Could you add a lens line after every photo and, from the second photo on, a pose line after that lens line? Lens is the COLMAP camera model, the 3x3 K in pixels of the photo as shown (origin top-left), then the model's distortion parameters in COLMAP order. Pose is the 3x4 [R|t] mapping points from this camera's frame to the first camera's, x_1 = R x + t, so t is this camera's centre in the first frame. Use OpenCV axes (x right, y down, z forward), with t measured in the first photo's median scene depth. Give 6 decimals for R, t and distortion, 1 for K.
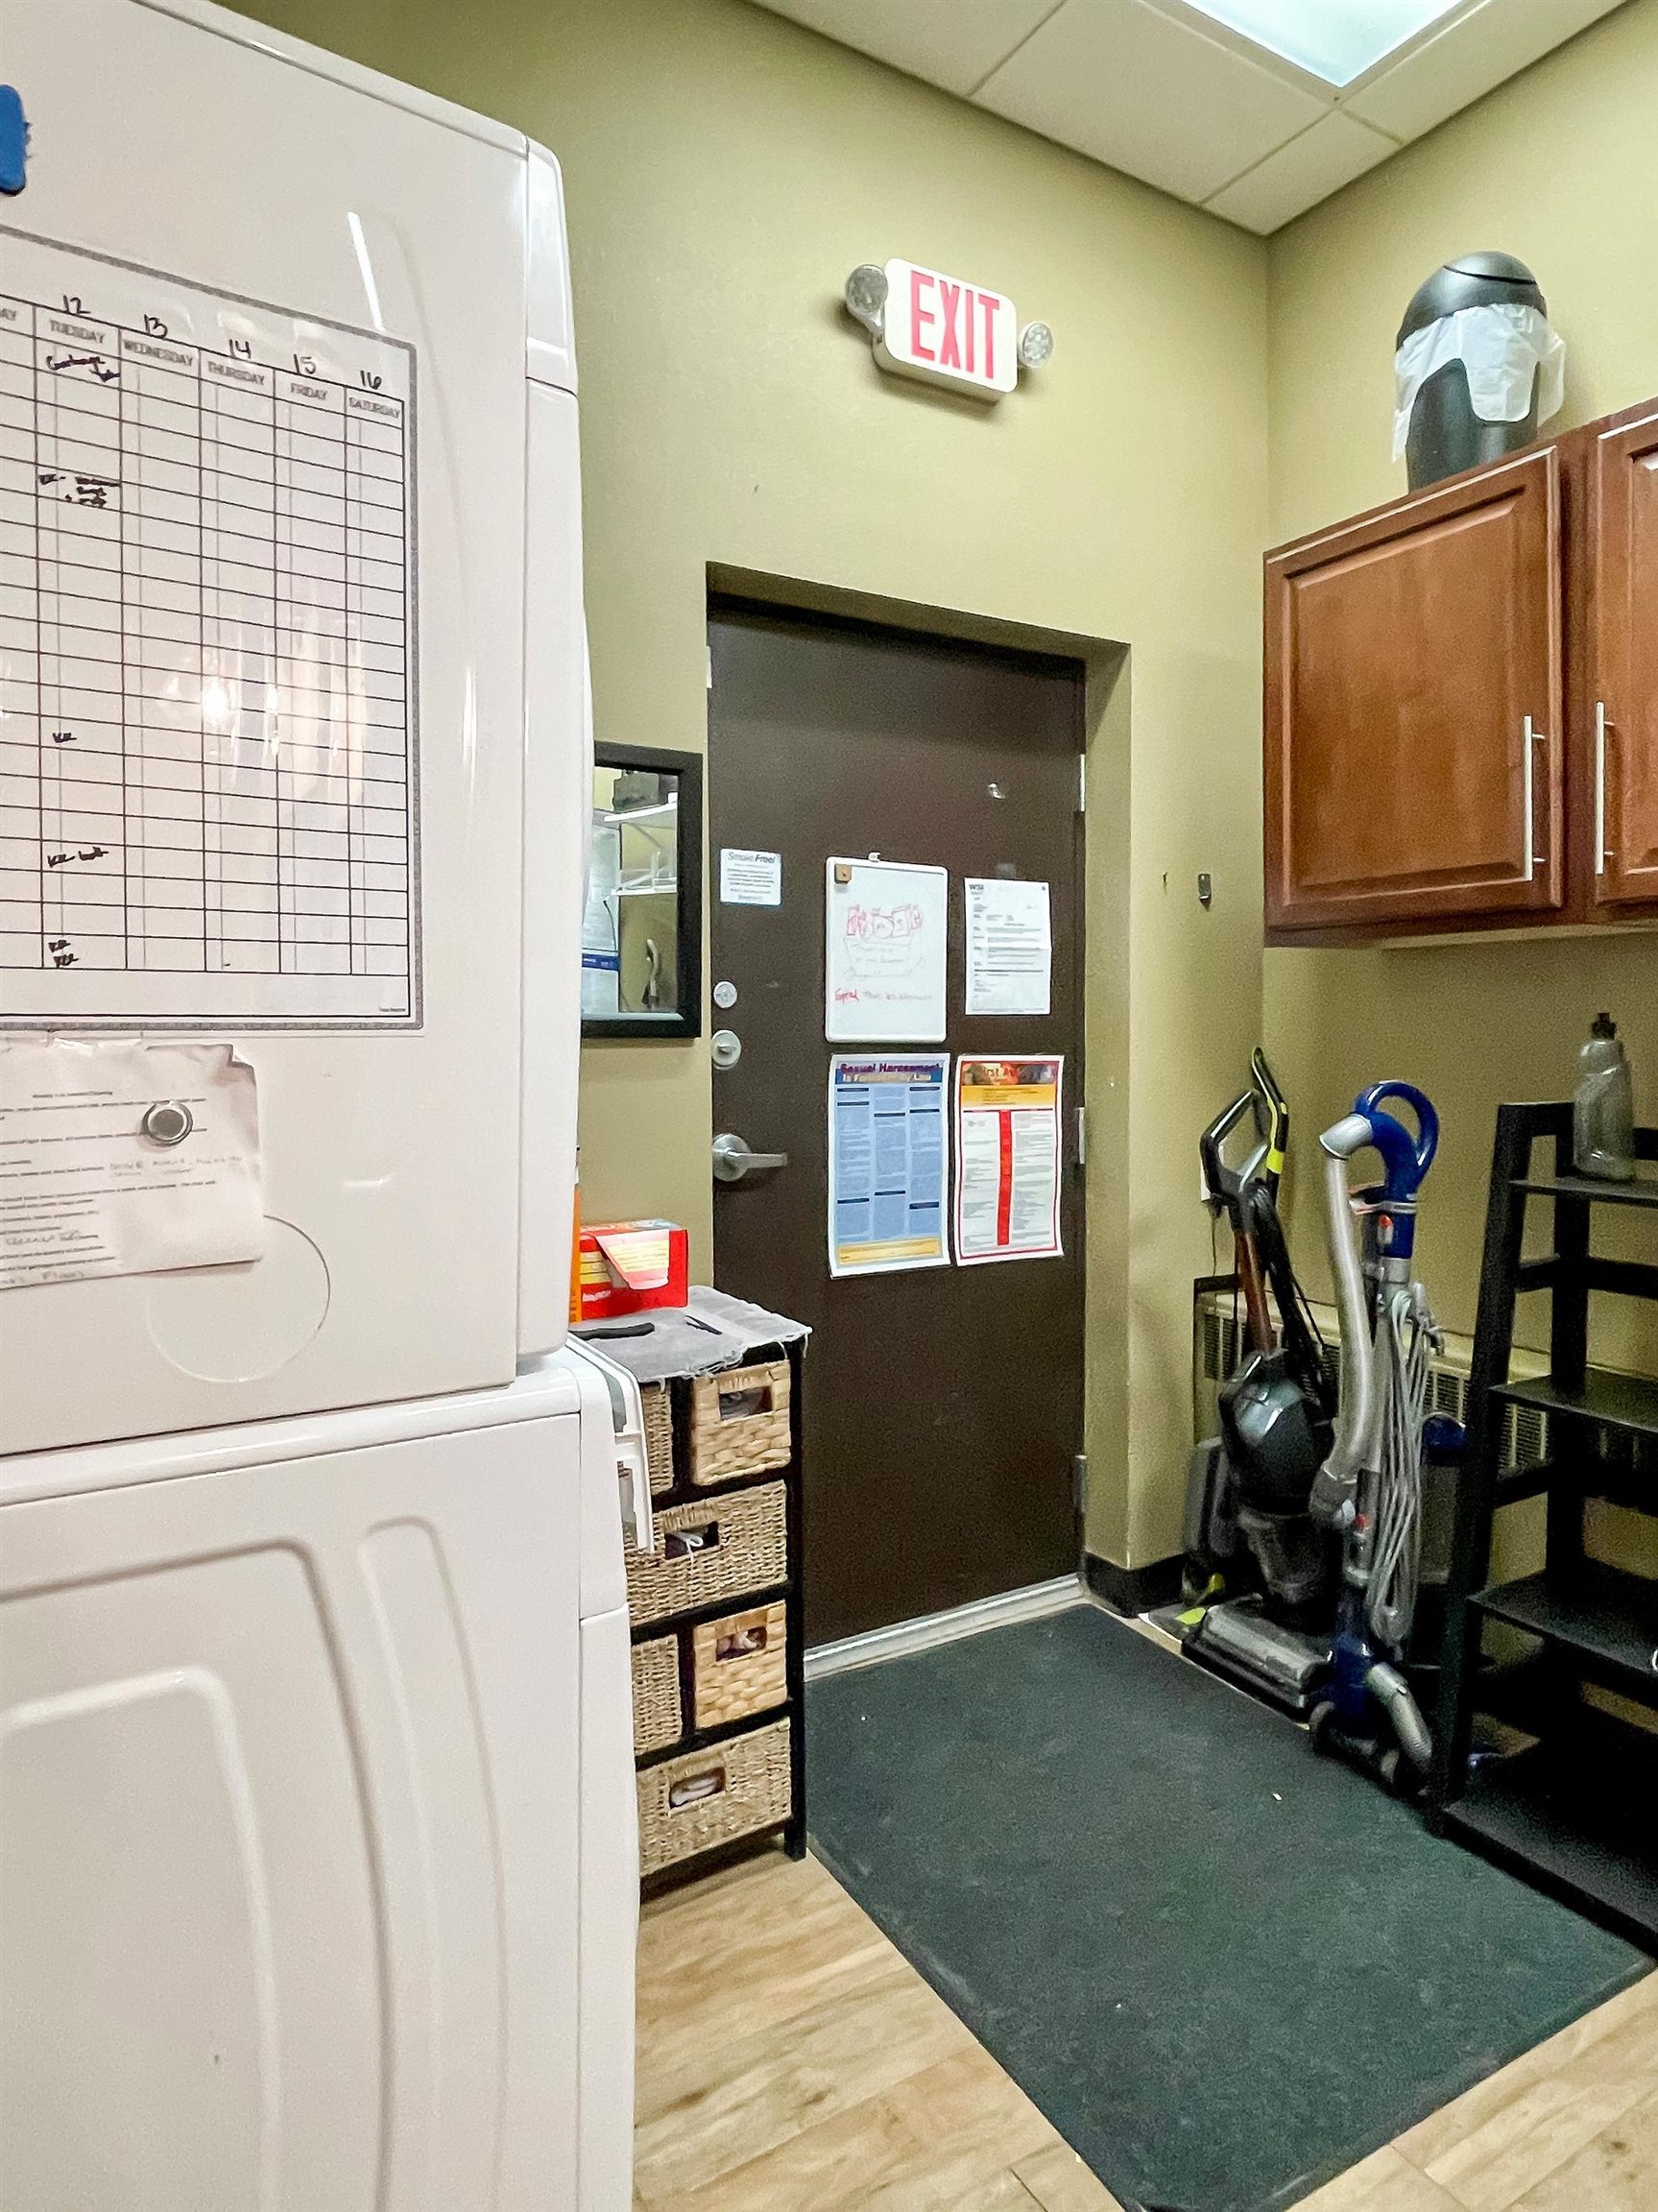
lens RADIAL K [[1258.6, 0, 825.5], [0, 1258.6, 1065.0], [0, 0, 1]] dist [0.035110, -0.055065]
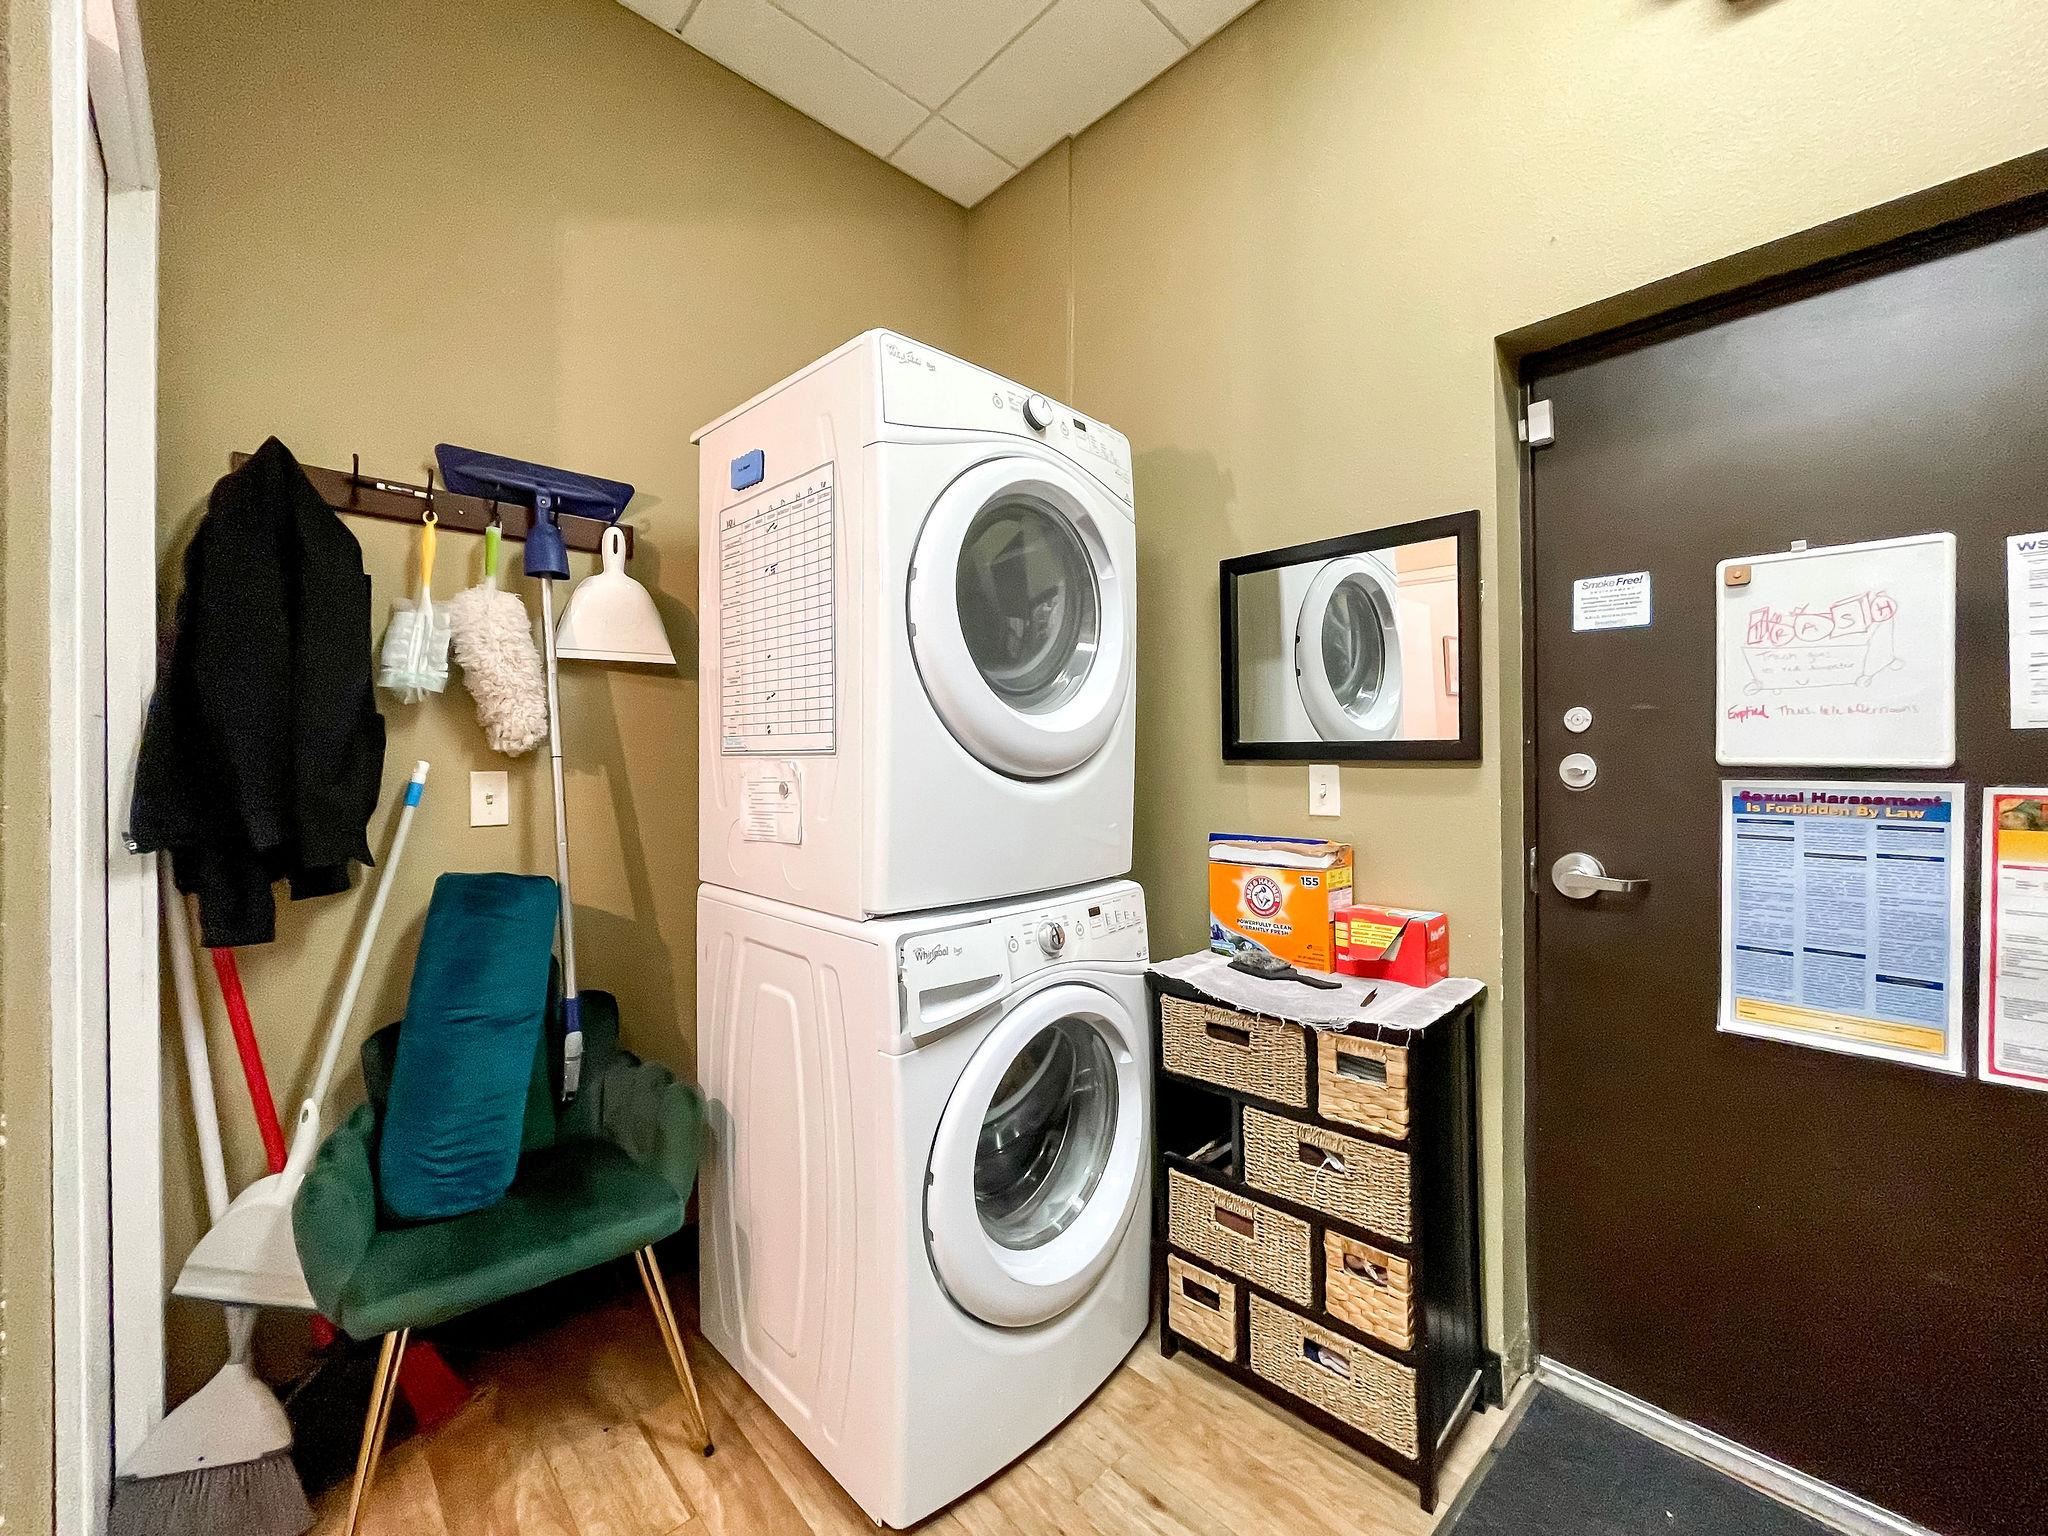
lens RADIAL K [[840.9, 0, 1024.0], [0, 840.9, 768.0], [0, 0, 1]] dist [-0.000909, 0.000099]
pose [[0.223218, 0.011008, -0.974706, 0.481298], [-0.023844, 0.999699, 0.005830, -0.008512], [0.974477, 0.021940, 0.223413, 0.384719]]
